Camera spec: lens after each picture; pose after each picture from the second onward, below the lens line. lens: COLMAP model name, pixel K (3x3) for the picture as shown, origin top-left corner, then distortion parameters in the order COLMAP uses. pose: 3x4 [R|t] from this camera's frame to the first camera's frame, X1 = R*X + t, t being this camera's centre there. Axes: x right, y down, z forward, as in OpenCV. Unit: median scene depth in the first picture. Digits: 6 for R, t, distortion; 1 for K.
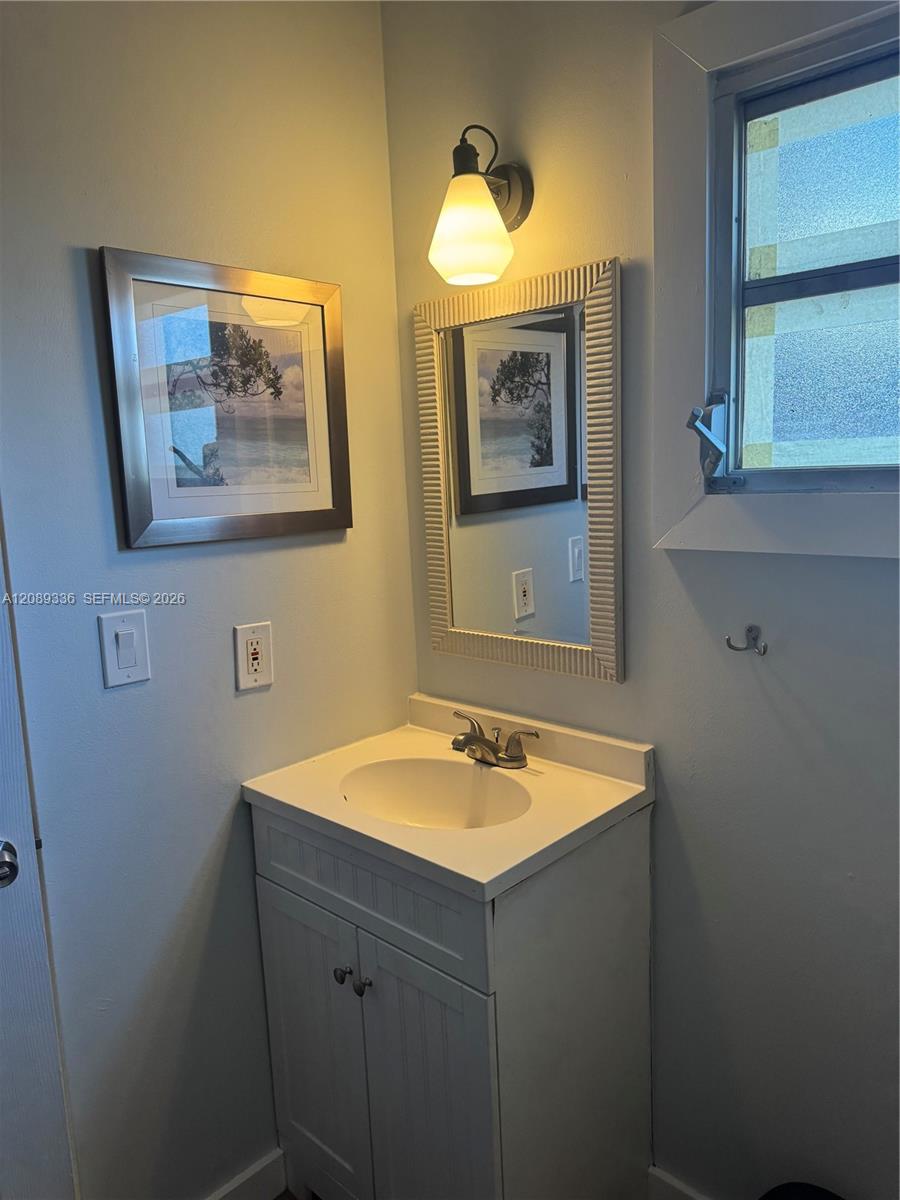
lens RADIAL K [[836.6, 0, 444.3], [0, 836.6, 596.7], [0, 0, 1]] dist [0.050525, -0.060555]
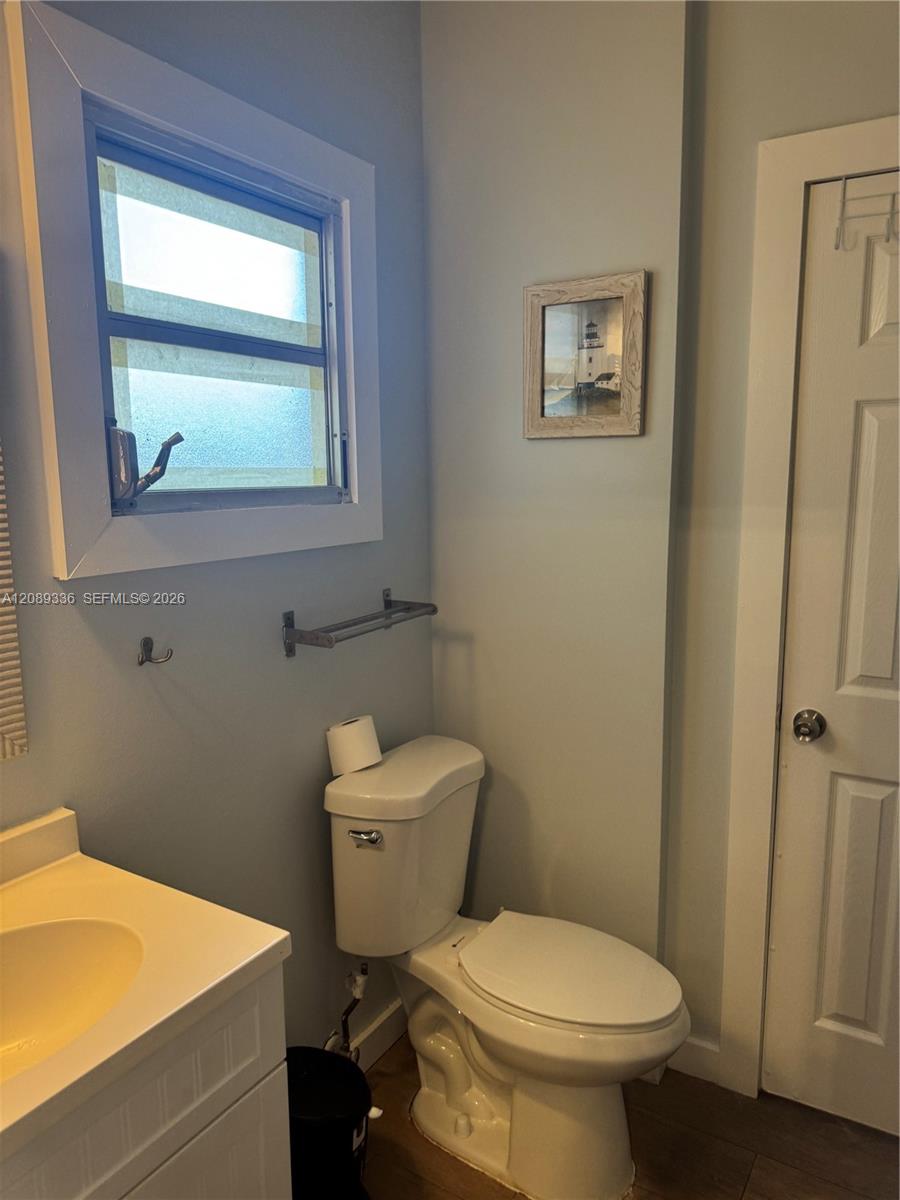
lens RADIAL K [[836.6, 0, 444.3], [0, 836.6, 596.7], [0, 0, 1]] dist [0.050525, -0.060555]
pose [[-0.180365, -0.112902, 0.977099, -0.782080], [0.167275, 0.975399, 0.143583, -0.114253], [-0.969272, 0.189341, -0.157042, 0.847754]]
